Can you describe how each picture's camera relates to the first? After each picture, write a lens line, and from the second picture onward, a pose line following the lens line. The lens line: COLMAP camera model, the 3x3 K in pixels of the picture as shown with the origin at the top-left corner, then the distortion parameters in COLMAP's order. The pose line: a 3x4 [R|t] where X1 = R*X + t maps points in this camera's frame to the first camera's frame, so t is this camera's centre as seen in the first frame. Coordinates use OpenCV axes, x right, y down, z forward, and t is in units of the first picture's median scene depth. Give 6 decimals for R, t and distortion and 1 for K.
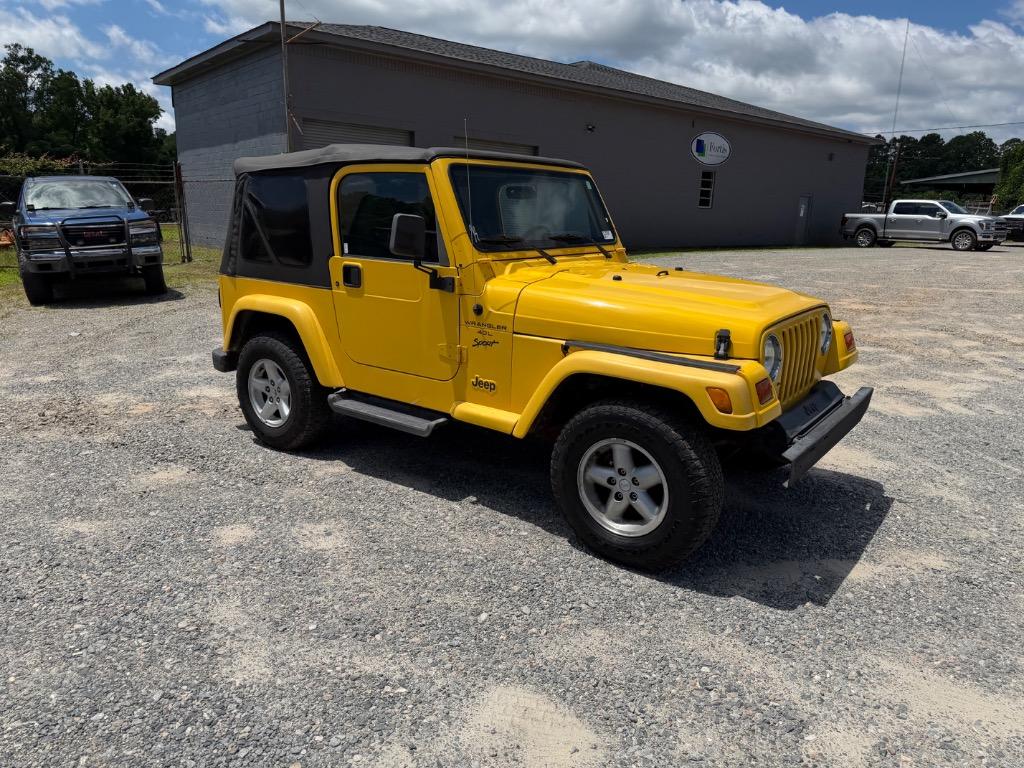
lens RADIAL K [[726.1, 0, 509.7], [0, 726.1, 397.4], [0, 0, 1]] dist [0.036793, -0.035506]
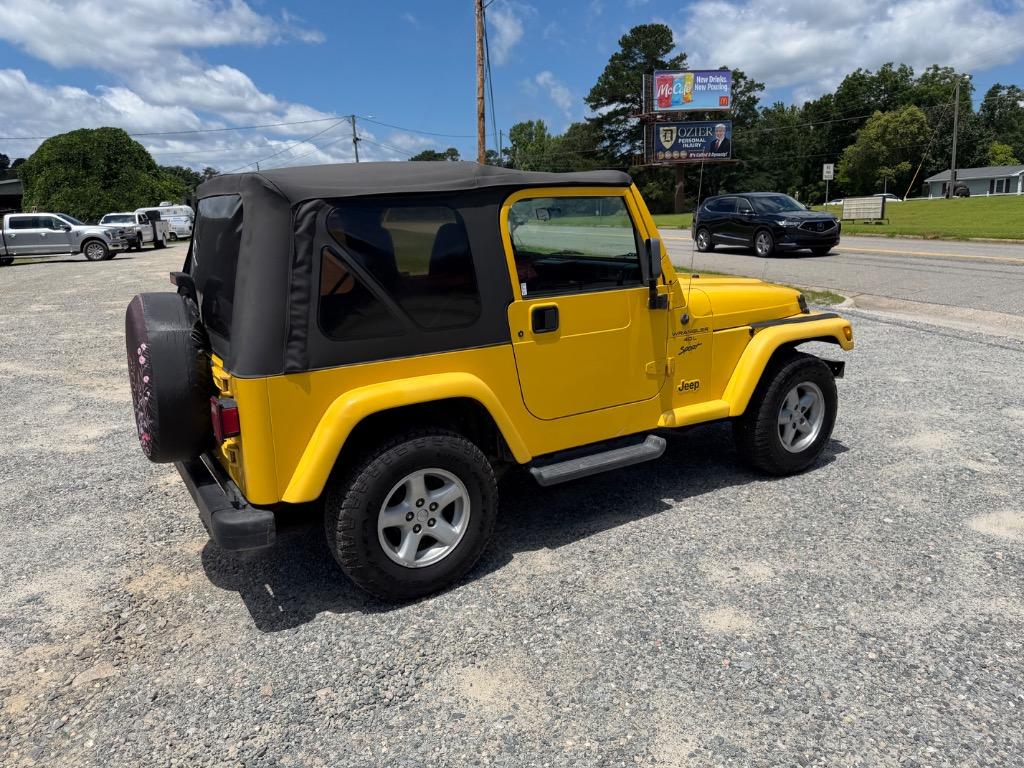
lens RADIAL K [[721.5, 0, 512.0], [0, 721.5, 384.0], [0, 0, 1]] dist [0.033328, -0.040184]
pose [[0.355407, -0.248340, 0.901118, -0.869602], [0.274208, 0.949344, 0.153481, -0.204224], [-0.893586, 0.192545, 0.405500, 0.621853]]
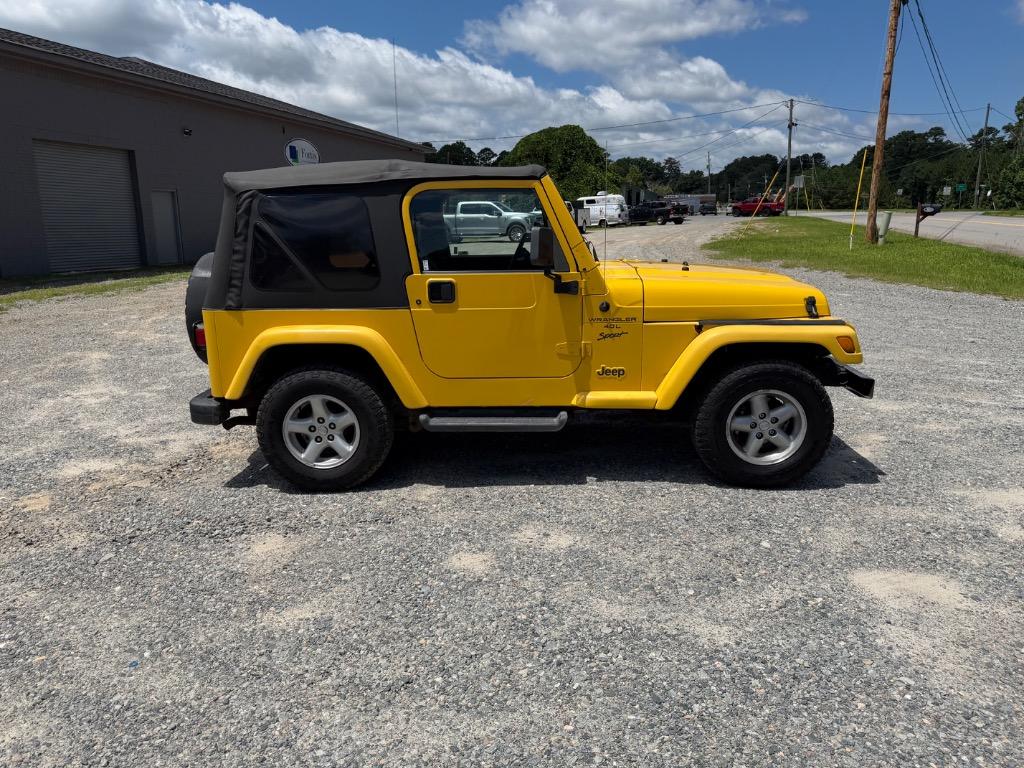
lens RADIAL K [[726.7, 0, 512.0], [0, 726.7, 384.0], [0, 0, 1]] dist [0.073424, -0.104895]
pose [[0.814005, -0.167623, 0.556146, -0.623463], [0.180705, 0.983023, 0.031794, -0.049832], [-0.552034, 0.074618, 0.830476, 0.111510]]
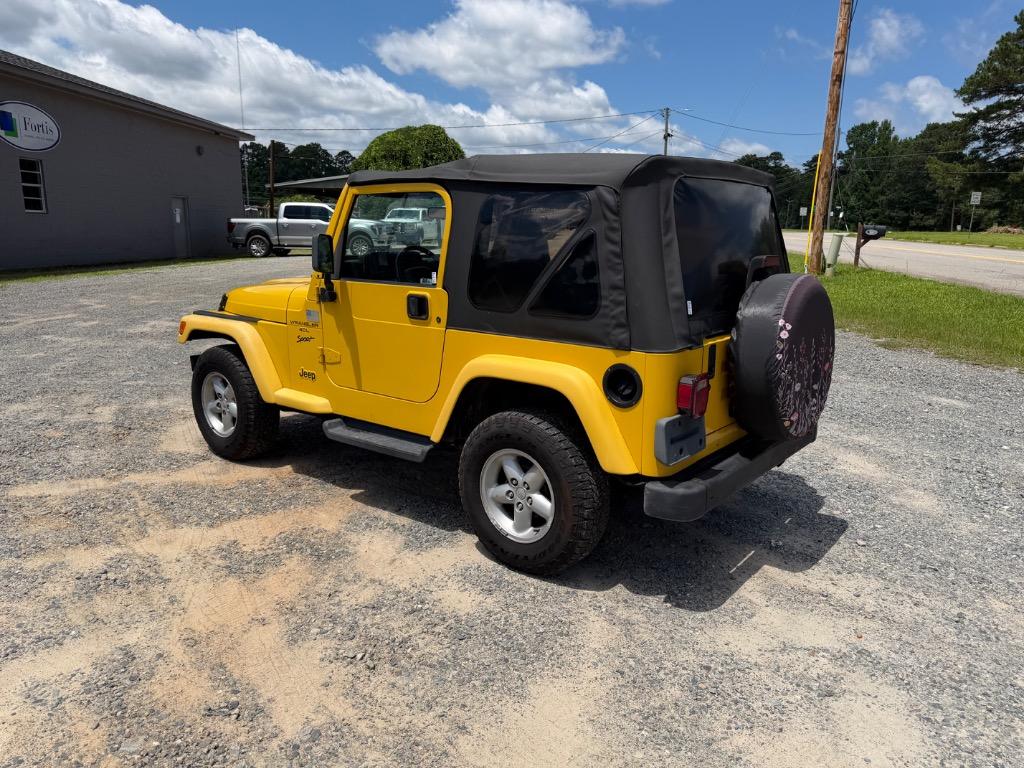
lens RADIAL K [[726.7, 0, 512.0], [0, 726.7, 384.0], [0, 0, 1]] dist [0.073424, -0.104895]
pose [[0.697218, -0.170795, 0.696216, 0.425169], [0.185895, 0.981056, 0.054509, -0.334597], [-0.692337, 0.091418, 0.715760, 1.256846]]
